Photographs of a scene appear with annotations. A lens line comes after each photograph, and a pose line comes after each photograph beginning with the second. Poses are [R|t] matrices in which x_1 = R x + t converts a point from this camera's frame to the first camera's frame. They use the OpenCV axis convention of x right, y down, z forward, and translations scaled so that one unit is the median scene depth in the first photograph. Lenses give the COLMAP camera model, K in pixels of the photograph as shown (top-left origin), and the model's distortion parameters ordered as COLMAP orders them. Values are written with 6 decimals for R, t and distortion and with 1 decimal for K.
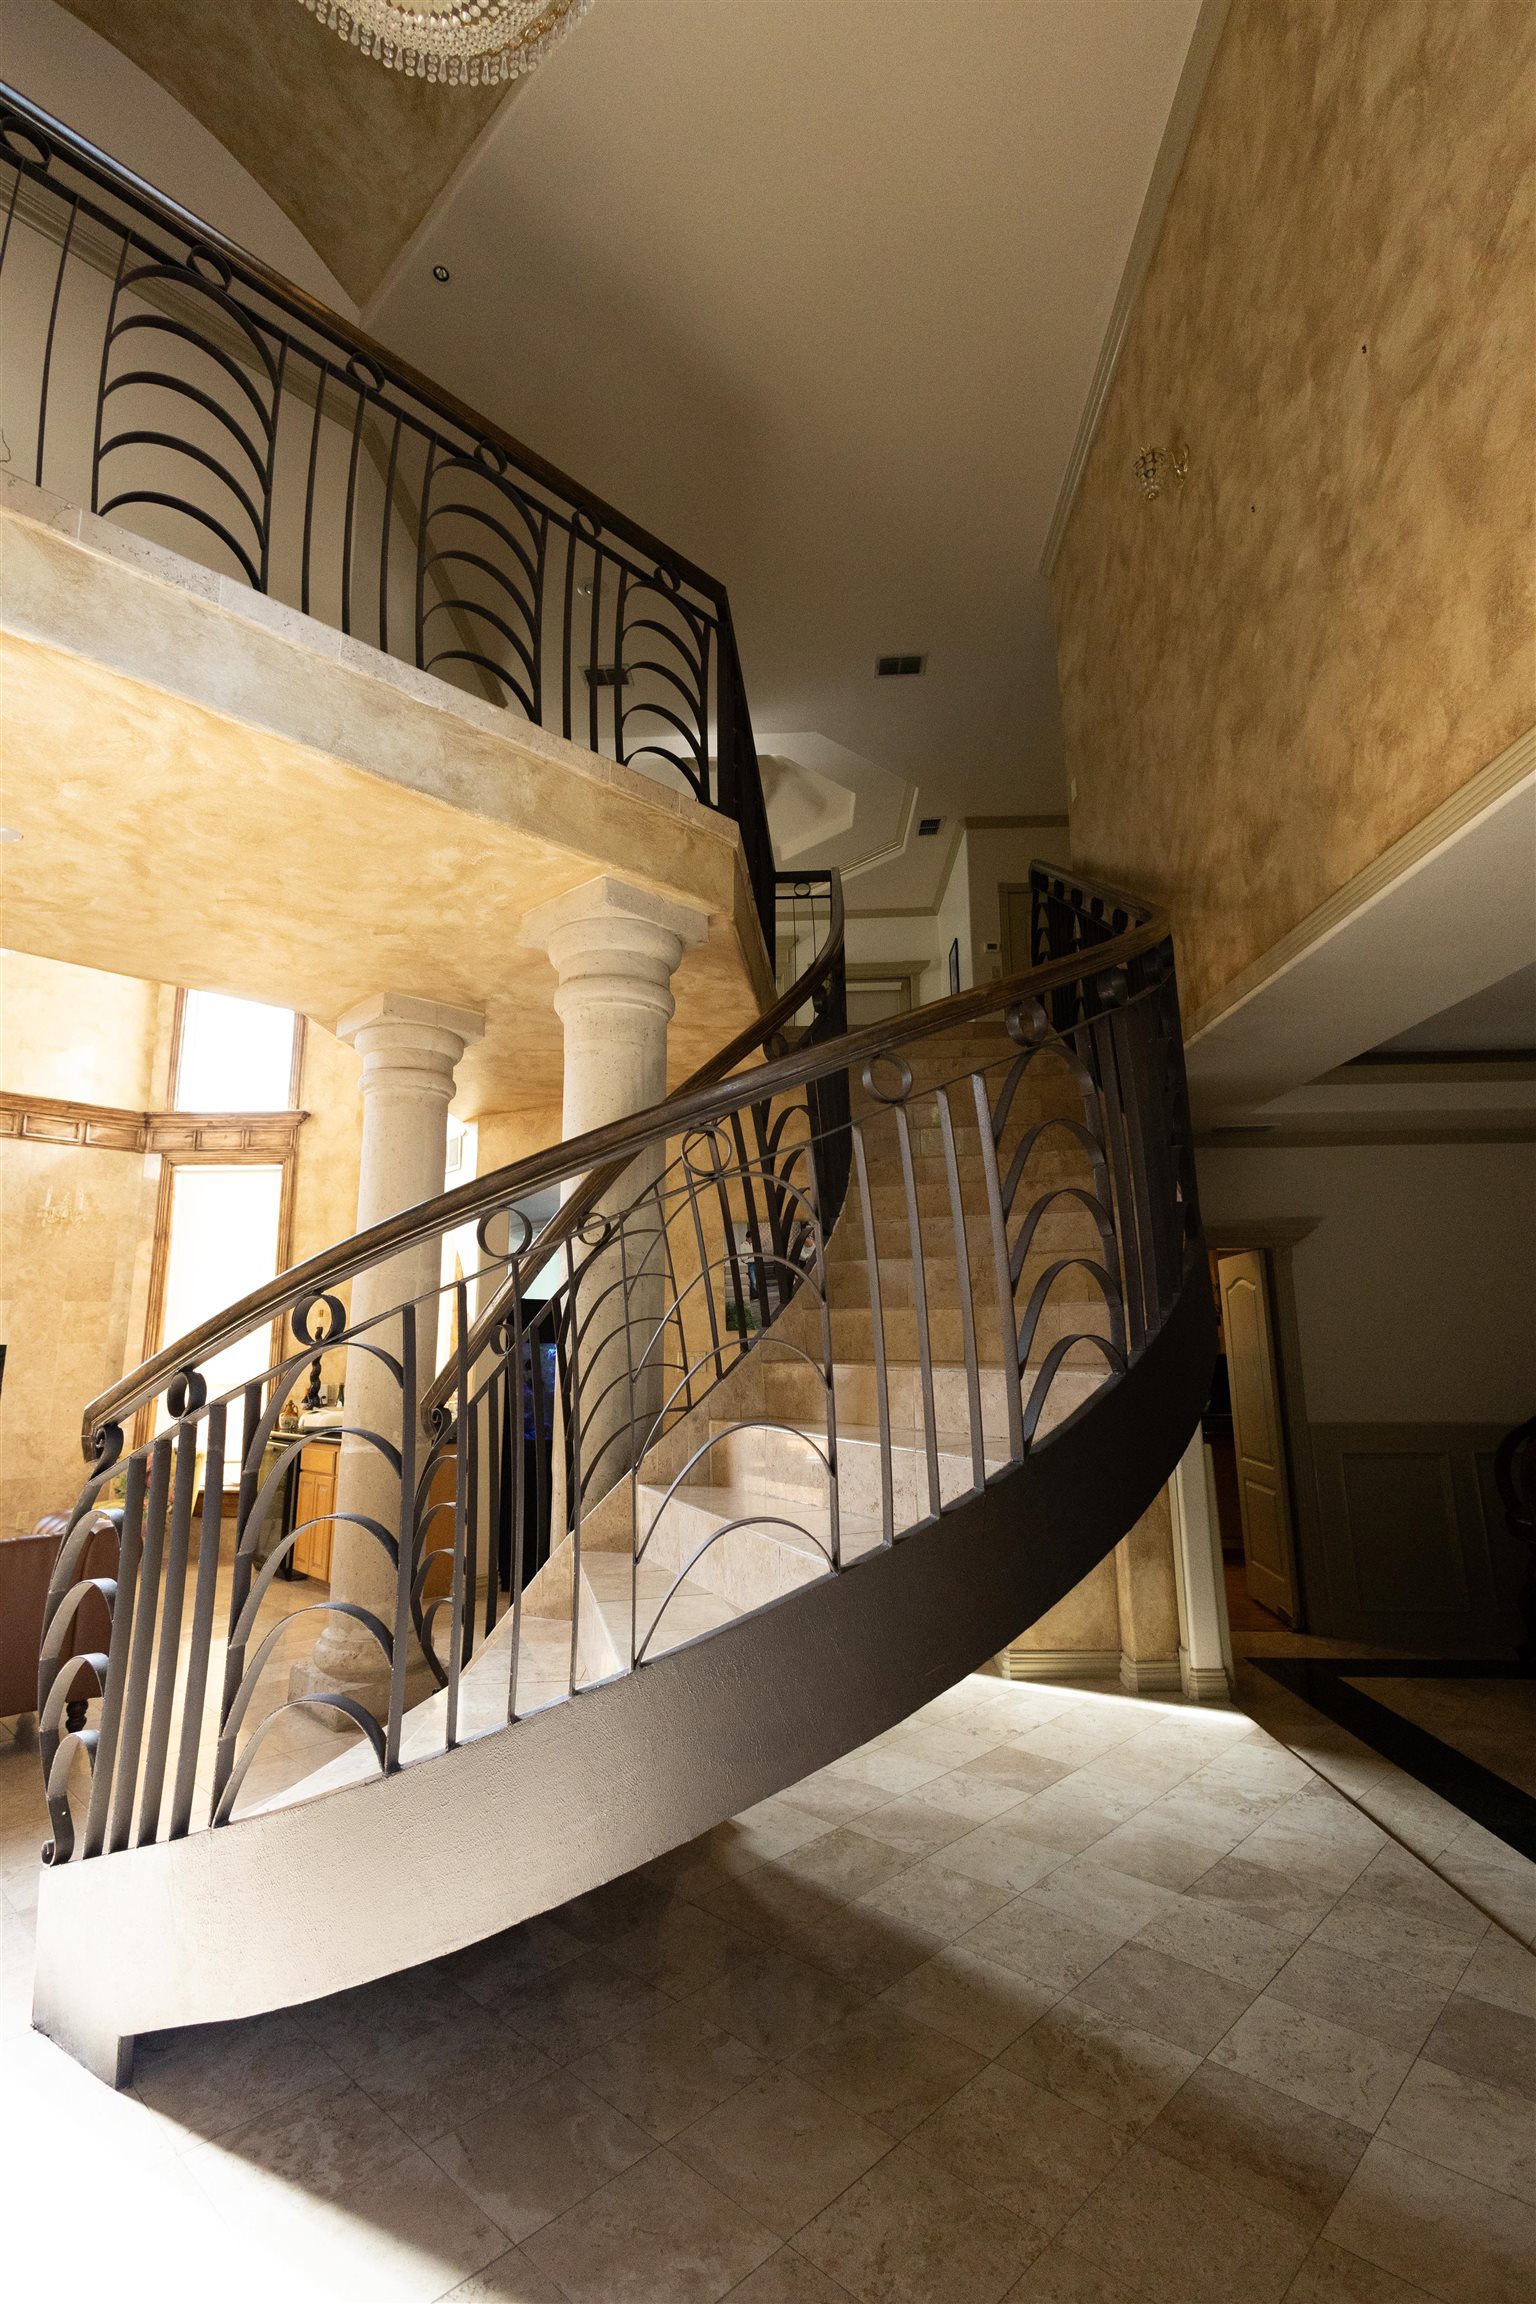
lens RADIAL K [[1049.7, 0, 762.8], [0, 1049.7, 1152.1], [0, 0, 1]] dist [0.019544, -0.006771]
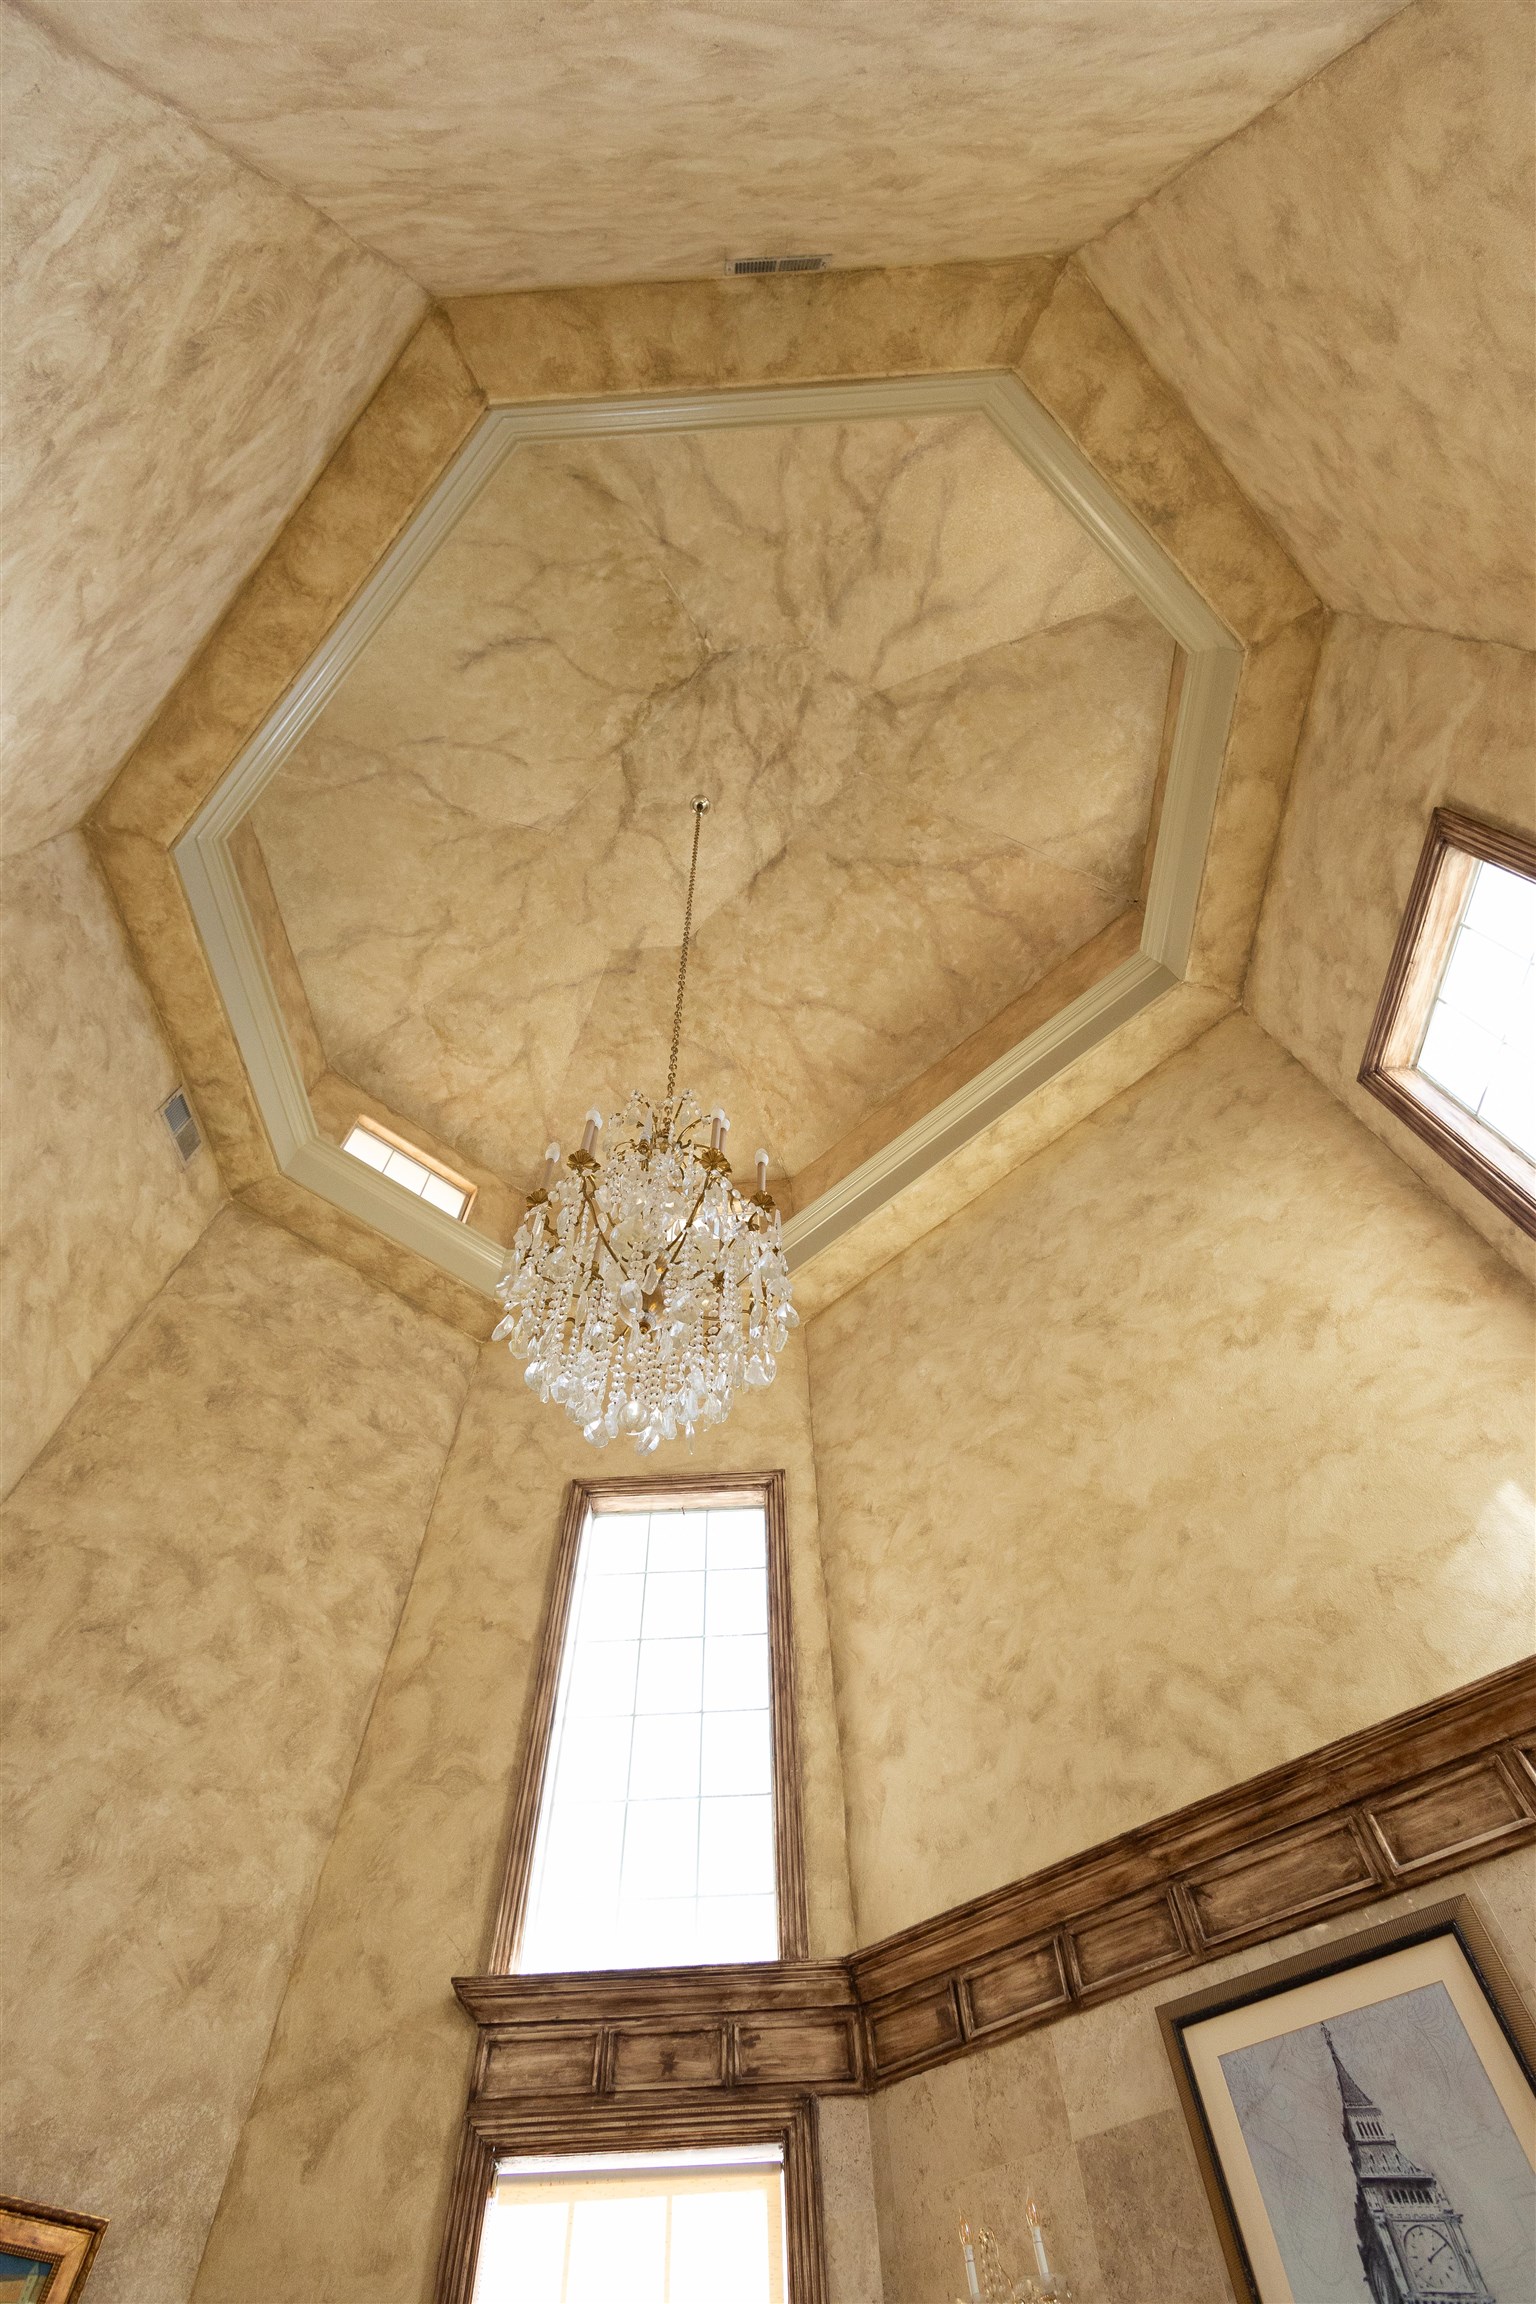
lens RADIAL K [[1055.5, 0, 765.9], [0, 1055.5, 1152.6], [0, 0, 1]] dist [0.016744, -0.005655]
pose [[-0.010461, -0.848443, -0.529183, -0.406960], [0.211401, 0.515374, -0.830481, 0.112862], [0.977343, -0.120557, 0.173970, 0.840719]]
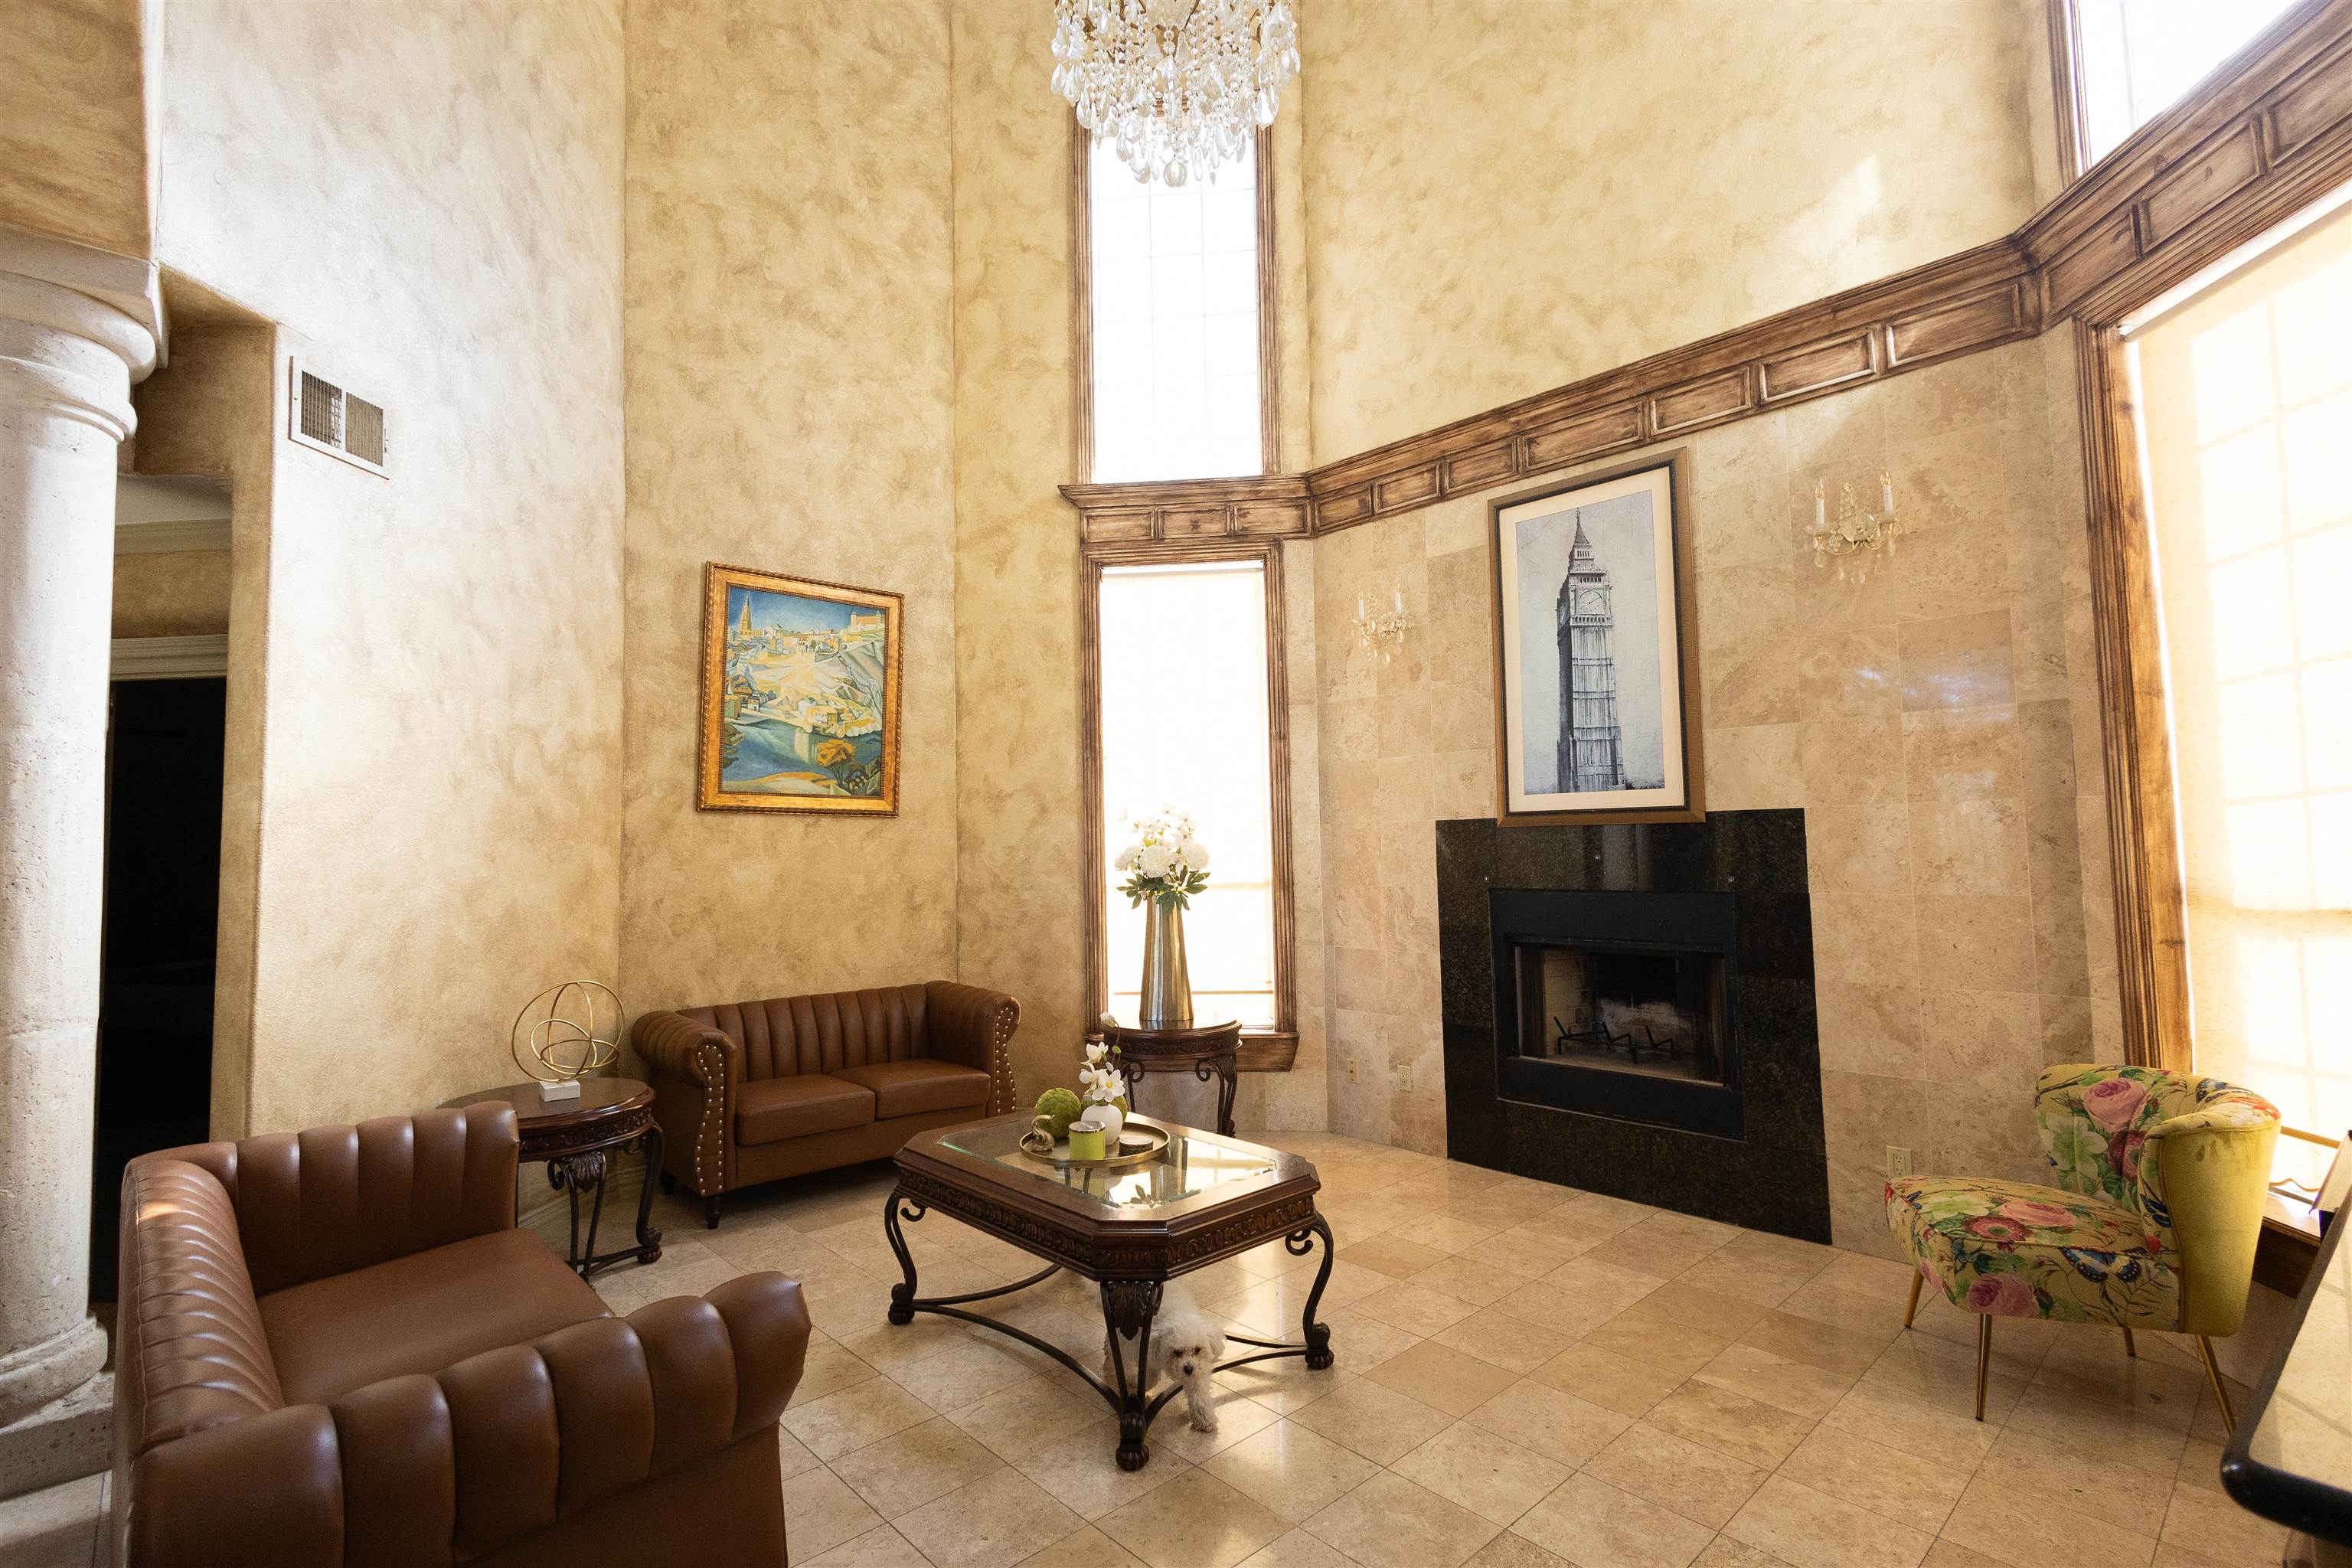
lens RADIAL K [[1082.3, 0, 1173.3], [0, 1082.3, 781.1], [0, 0, 1]] dist [0.017360, -0.003764]
pose [[-0.060604, -0.051674, -0.996823, -0.193543], [0.206851, 0.976330, -0.063188, 0.155174], [0.976494, -0.210023, -0.048480, 0.813982]]
